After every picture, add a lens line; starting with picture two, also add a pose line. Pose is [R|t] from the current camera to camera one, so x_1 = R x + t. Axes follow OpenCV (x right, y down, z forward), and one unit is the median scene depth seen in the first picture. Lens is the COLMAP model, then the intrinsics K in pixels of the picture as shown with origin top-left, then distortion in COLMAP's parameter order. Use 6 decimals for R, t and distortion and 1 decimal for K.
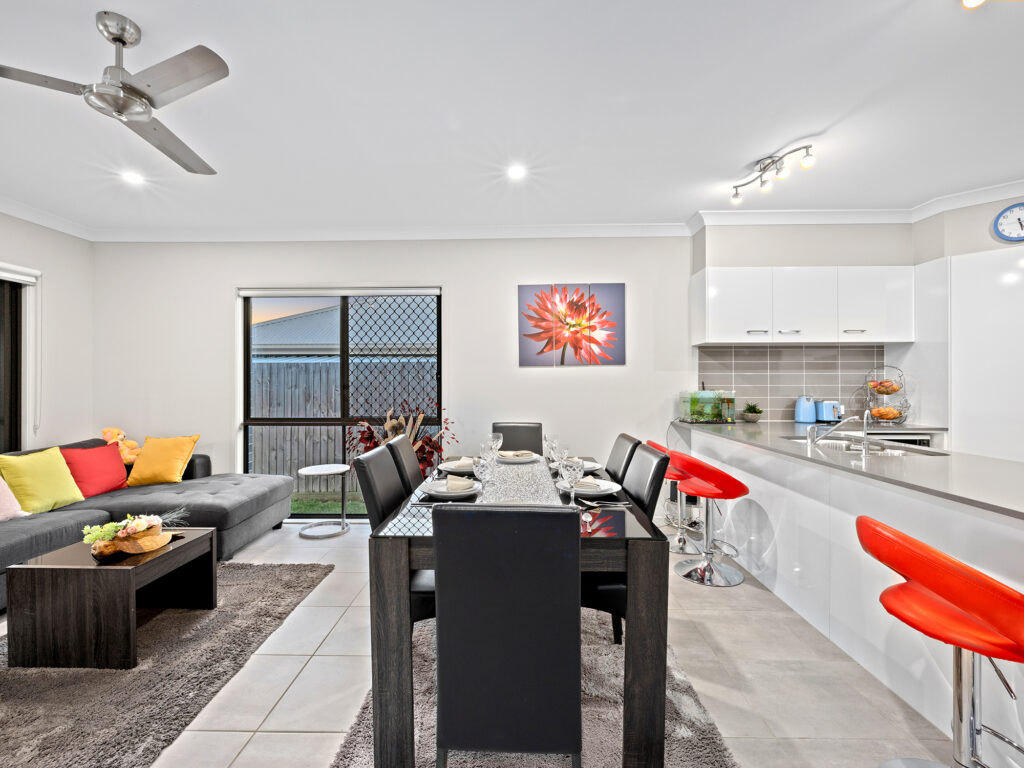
lens RADIAL K [[461.4, 0, 512.0], [0, 461.4, 378.1], [0, 0, 1]] dist [-0.022632, 0.004838]
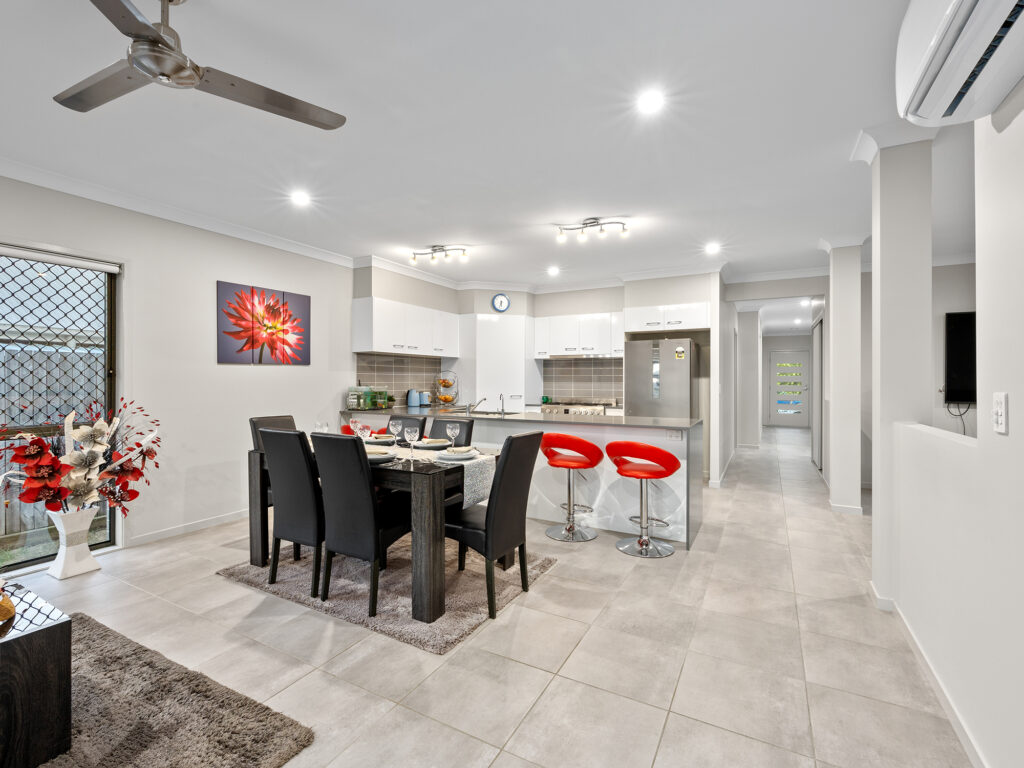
lens RADIAL K [[461.4, 0, 510.7], [0, 461.4, 381.6], [0, 0, 1]] dist [-0.022632, 0.004838]
pose [[0.460980, 0.000414, 0.887410, -0.567107], [-0.010709, 0.999930, 0.005097, 0.001953], [-0.887346, -0.011853, 0.460952, -0.007122]]
